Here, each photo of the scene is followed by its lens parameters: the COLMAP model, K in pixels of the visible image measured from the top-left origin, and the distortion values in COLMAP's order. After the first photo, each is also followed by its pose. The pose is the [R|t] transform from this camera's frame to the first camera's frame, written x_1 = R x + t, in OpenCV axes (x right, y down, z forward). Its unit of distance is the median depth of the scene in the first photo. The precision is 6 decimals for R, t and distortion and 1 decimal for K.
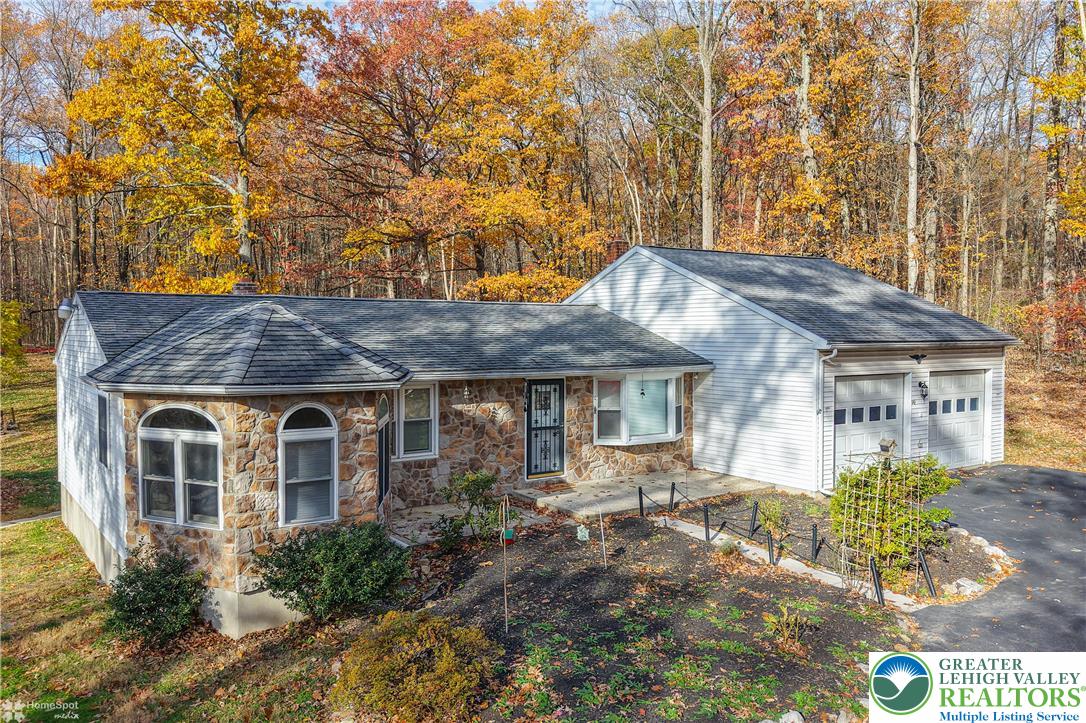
lens RADIAL K [[836.0, 0, 543.0], [0, 836.0, 361.5], [0, 0, 1]] dist [0.108759, -0.241161]
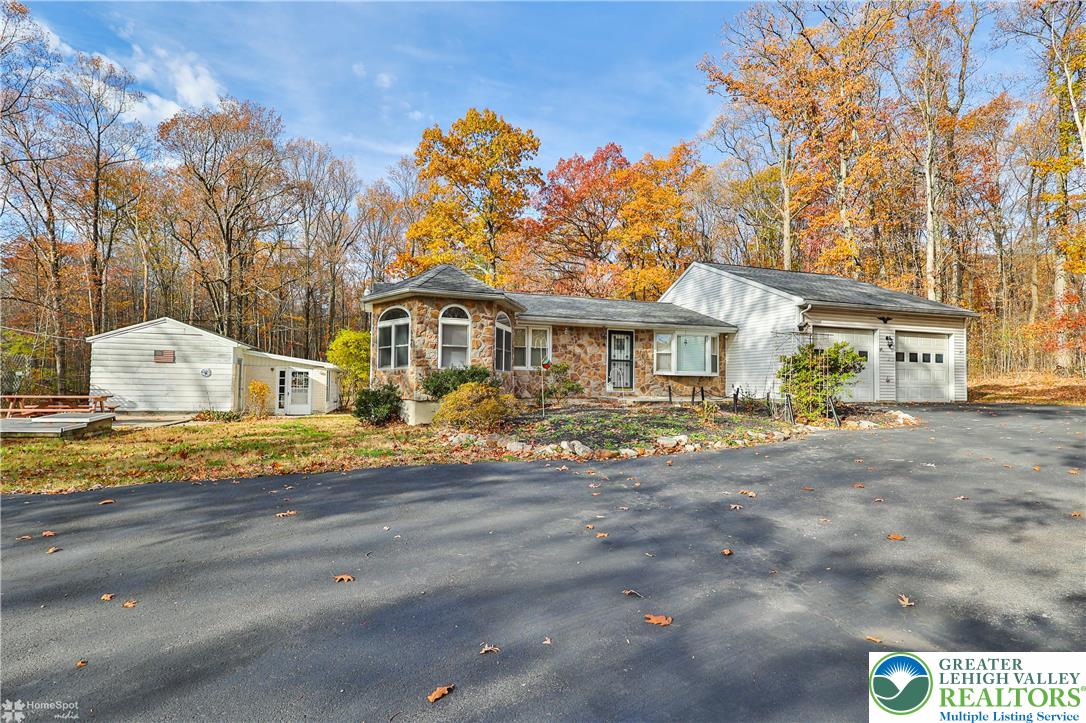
lens RADIAL K [[533.1, 0, 543.0], [0, 533.1, 361.5], [0, 0, 1]] dist [-0.000297, 0.000055]
pose [[0.958783, 0.000723, -0.284139, 0.151220], [-0.023934, 0.996648, -0.078226, 0.163827], [0.283131, 0.081802, 0.955586, -0.038509]]
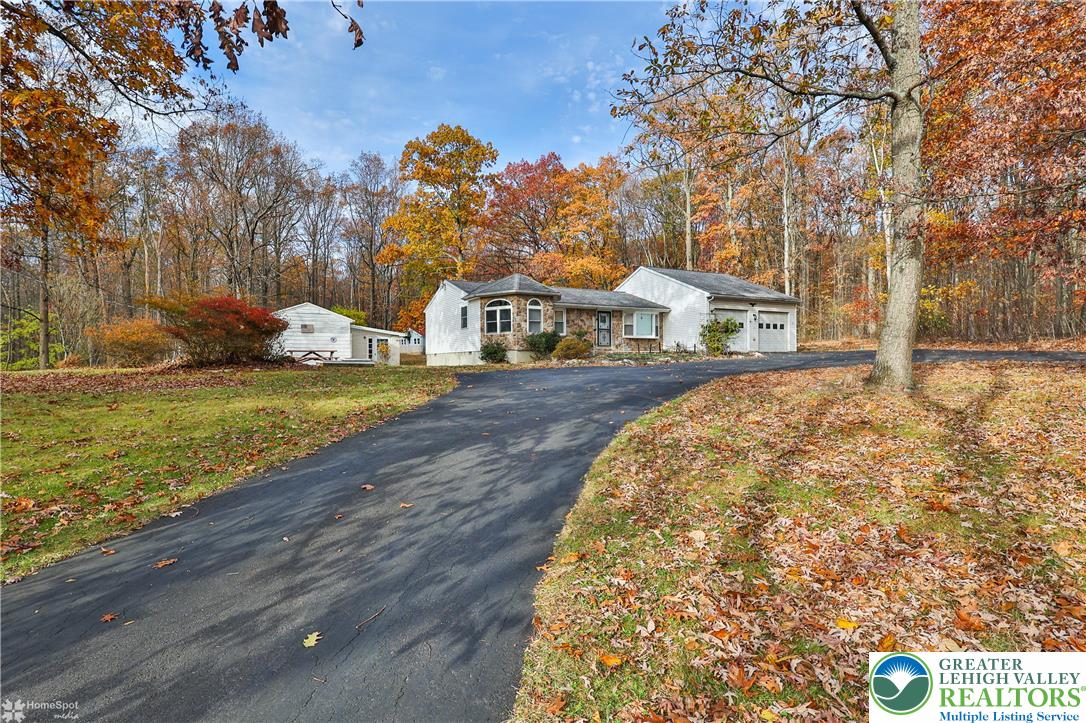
lens RADIAL K [[529.9, 0, 526.7], [0, 529.9, 357.5], [0, 0, 1]] dist [-0.000249, 0.000302]
pose [[0.990420, -0.002917, -0.138054, -0.008564], [-0.002638, 0.999194, -0.040044, 0.235510], [0.138060, 0.040024, 0.989615, -0.707339]]
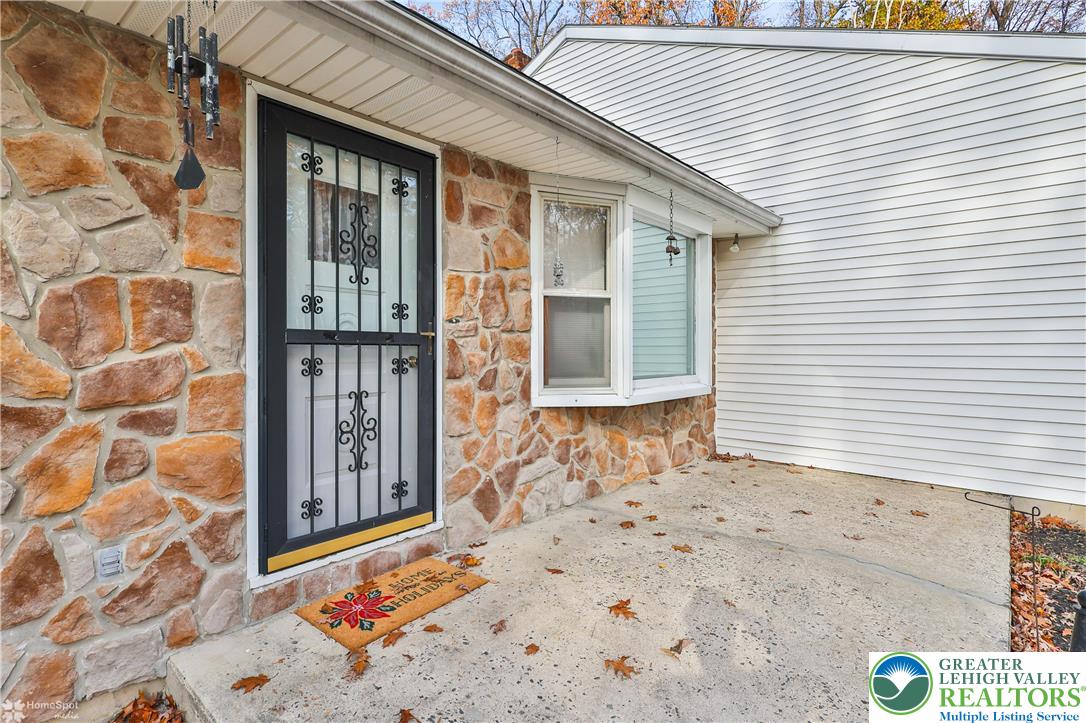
lens RADIAL K [[546.2, 0, 542.9], [0, 546.2, 352.8], [0, 0, 1]] dist [0.000454, 0.000435]
pose [[0.967411, -0.003069, 0.253191, 0.014217], [0.009369, 0.999676, -0.023679, 0.086510], [-0.253036, 0.025280, 0.967126, 0.824471]]
